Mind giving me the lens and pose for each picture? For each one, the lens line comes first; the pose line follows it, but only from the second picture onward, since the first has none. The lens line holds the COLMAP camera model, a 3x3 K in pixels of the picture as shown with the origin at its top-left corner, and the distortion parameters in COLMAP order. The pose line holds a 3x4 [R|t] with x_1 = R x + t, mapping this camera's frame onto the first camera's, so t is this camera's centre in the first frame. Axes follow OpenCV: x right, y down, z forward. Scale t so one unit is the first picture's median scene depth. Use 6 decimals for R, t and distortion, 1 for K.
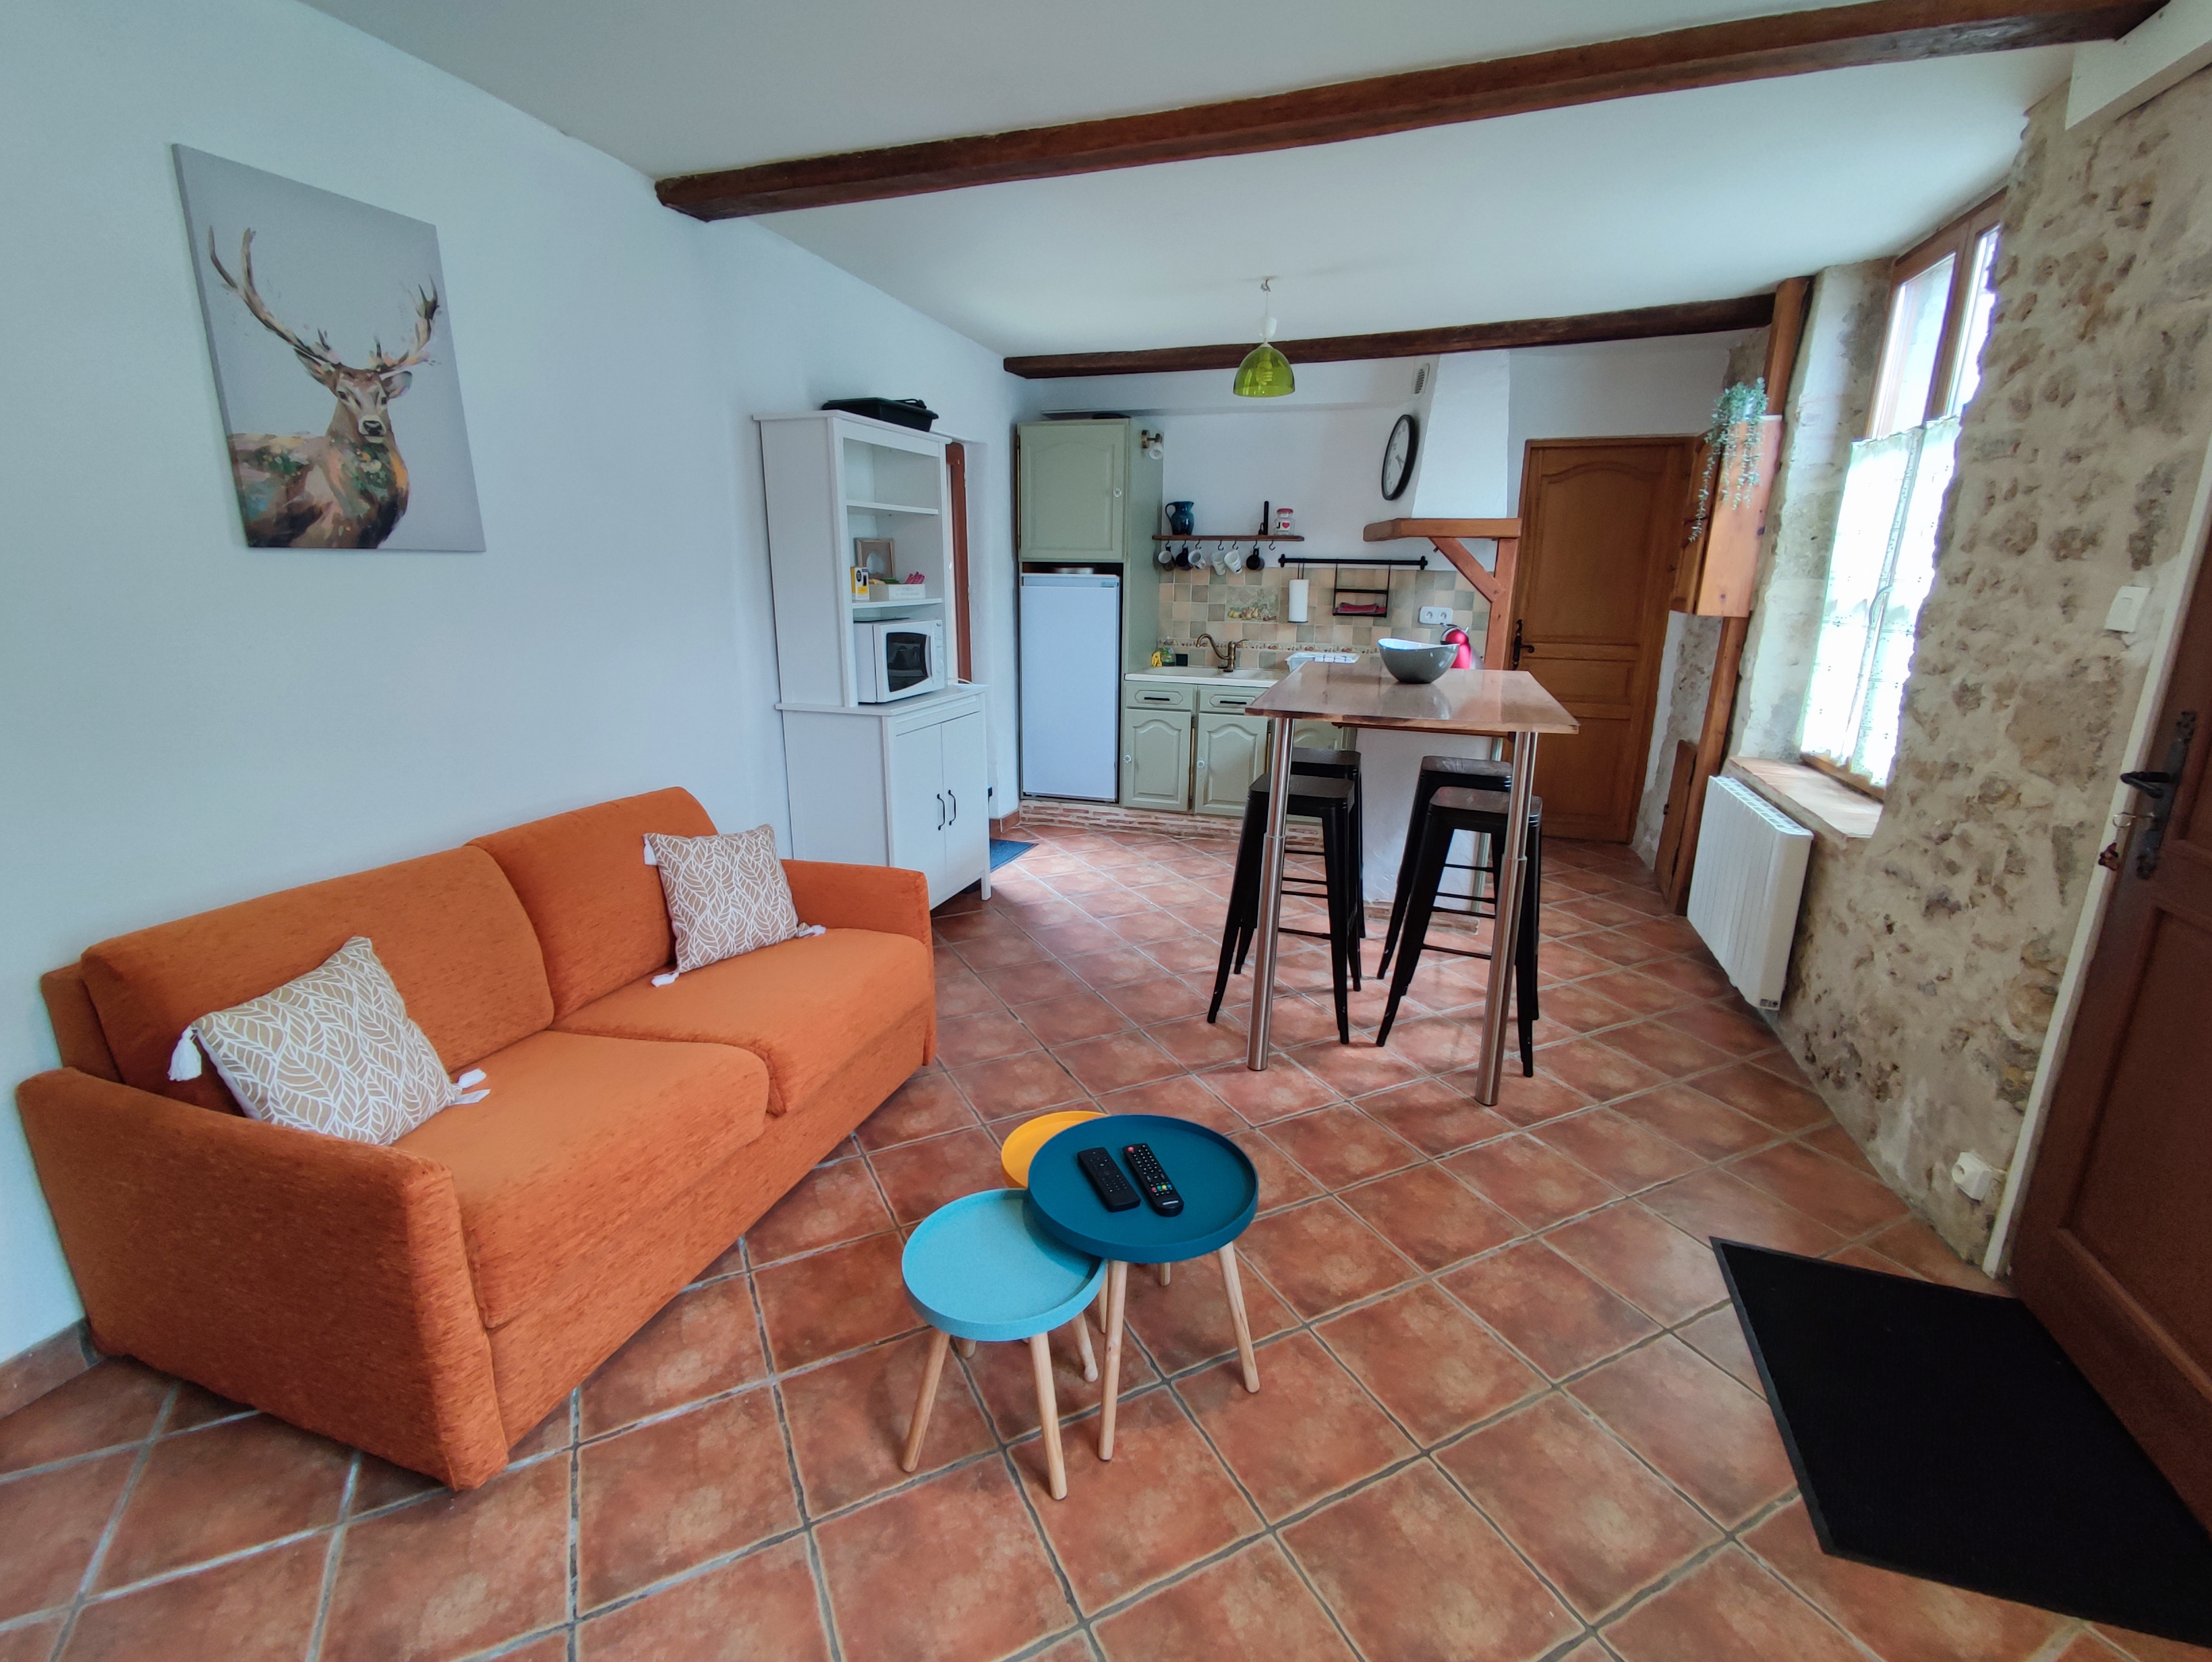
lens RADIAL K [[1015.3, 0, 1114.6], [0, 1015.3, 831.4], [0, 0, 1]] dist [0.002228, 0.000343]
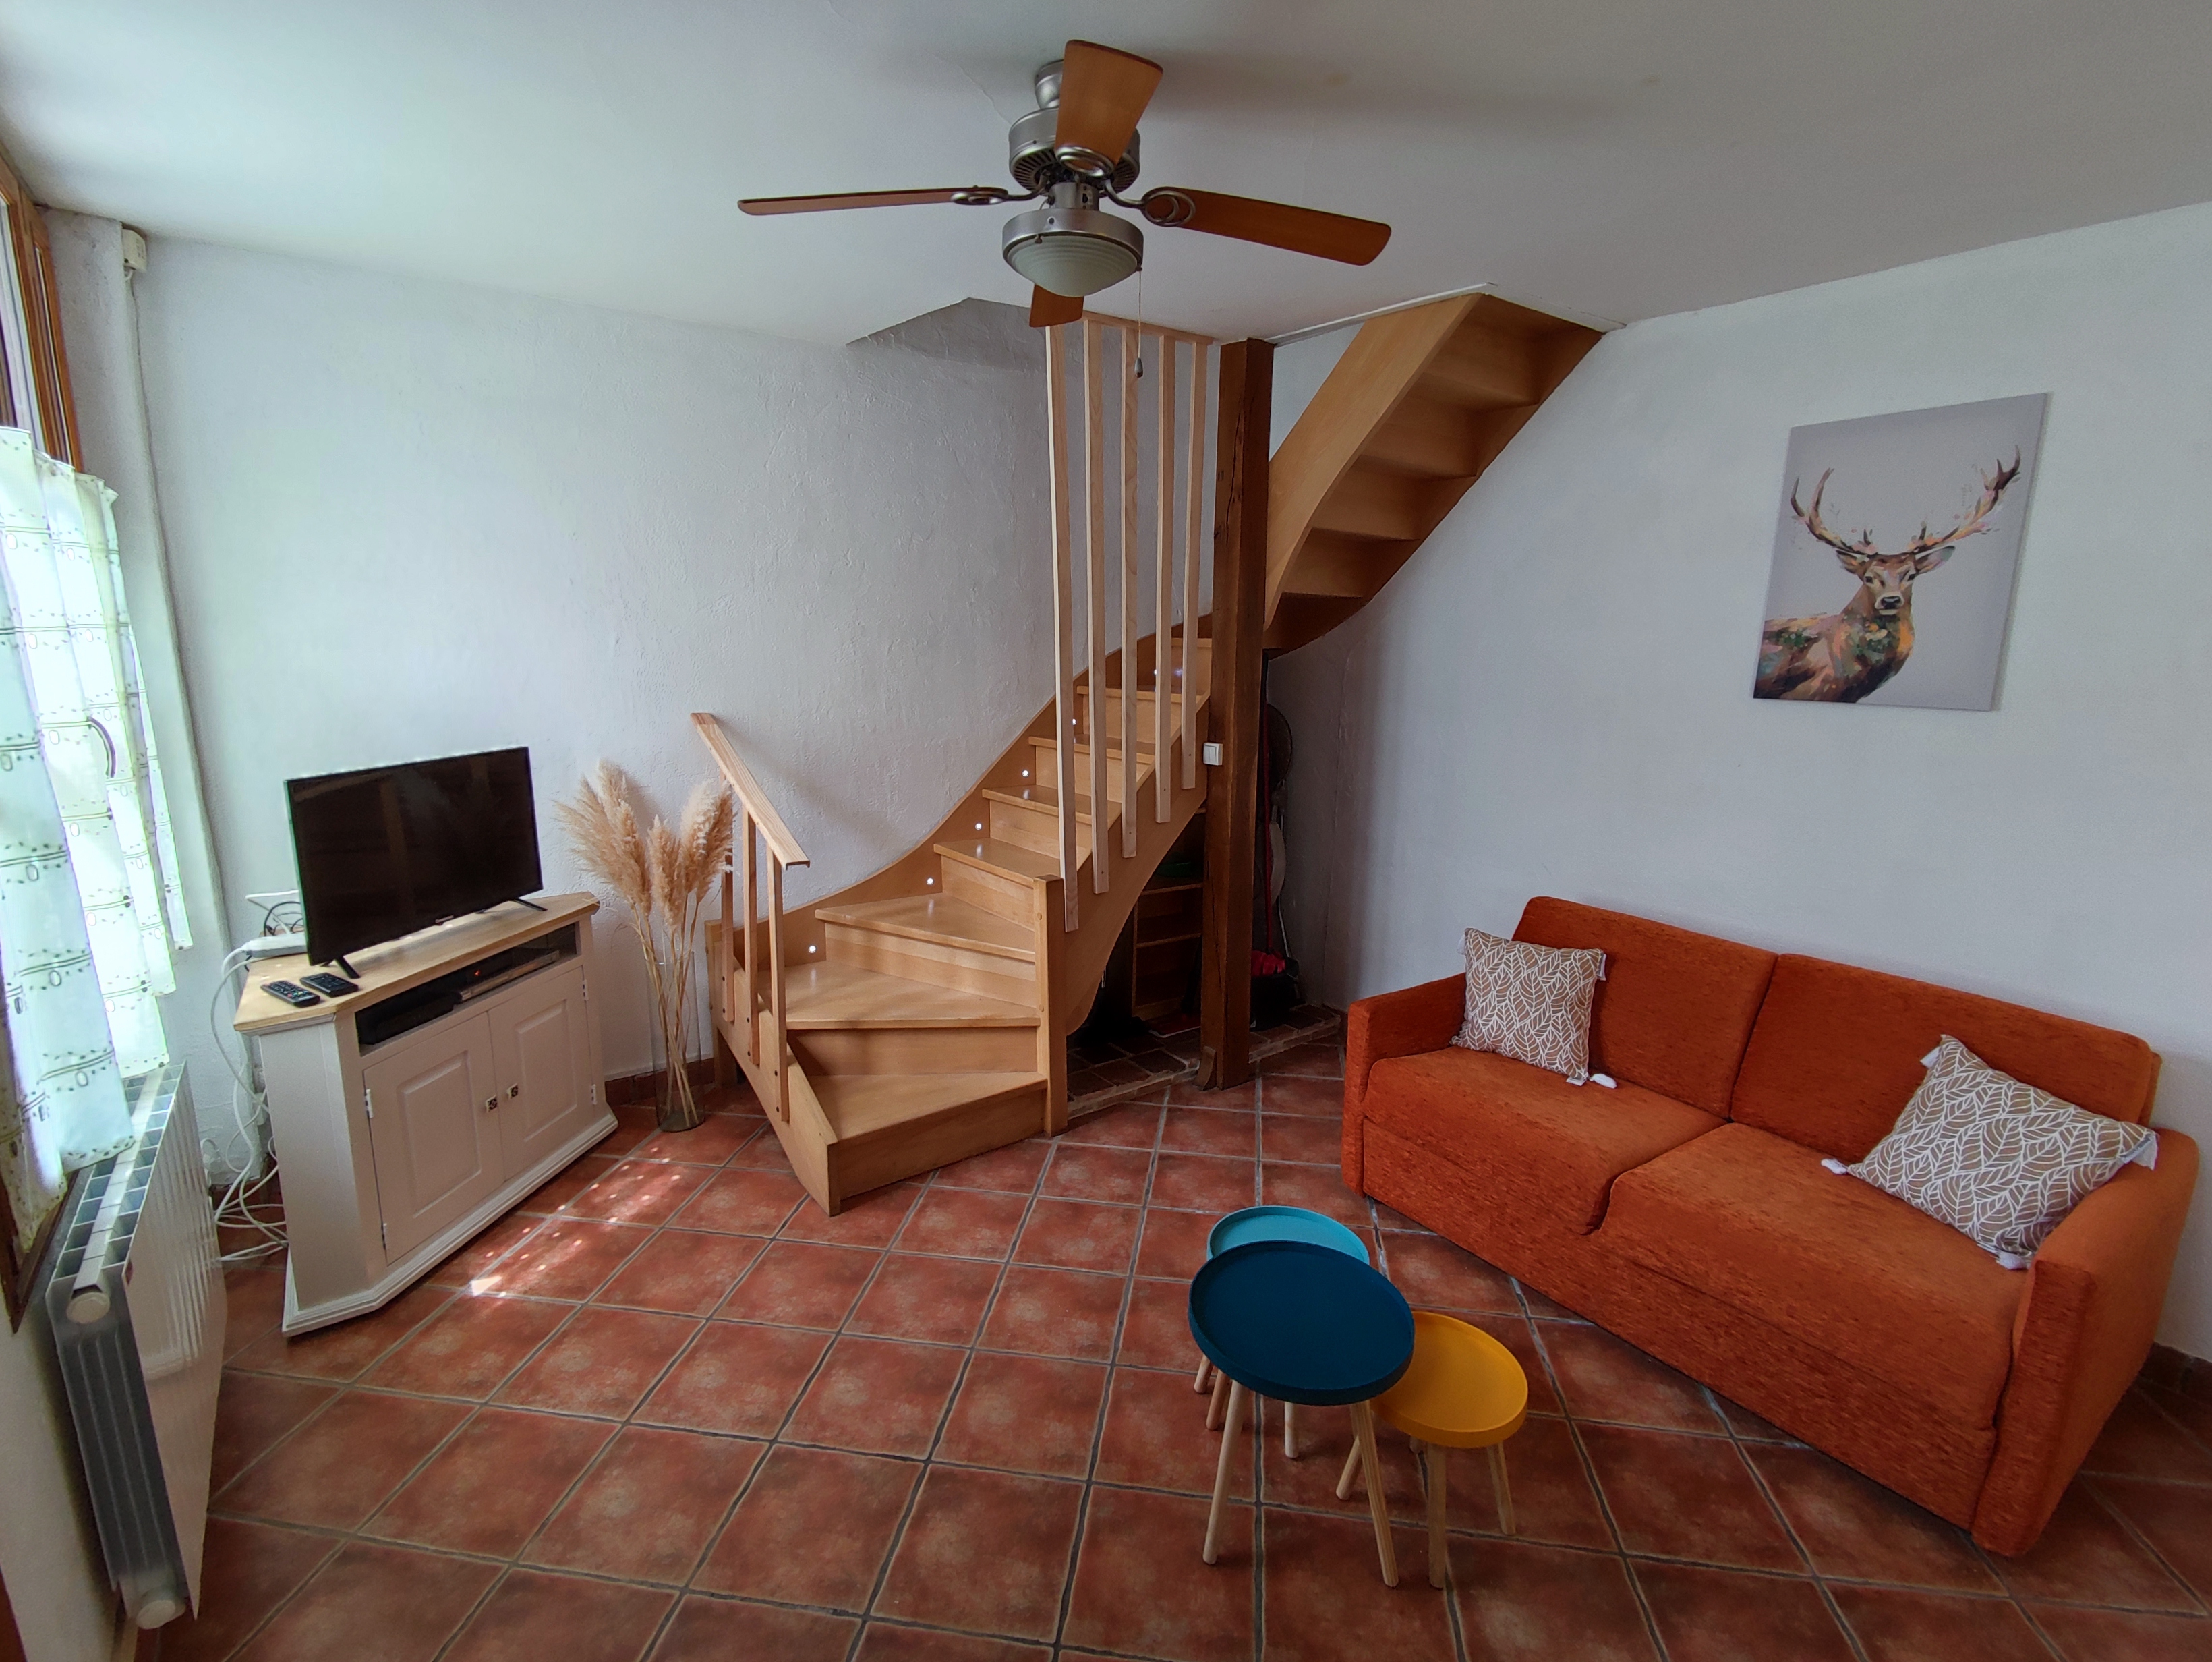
lens RADIAL K [[1015.3, 0, 1112.2], [0, 1015.3, 828.9], [0, 0, 1]] dist [0.002228, 0.000343]
pose [[-0.589960, 0.141358, -0.794962, 0.765196], [-0.219725, 0.919293, 0.326529, -0.352587], [0.776960, 0.367312, -0.511287, 1.025757]]
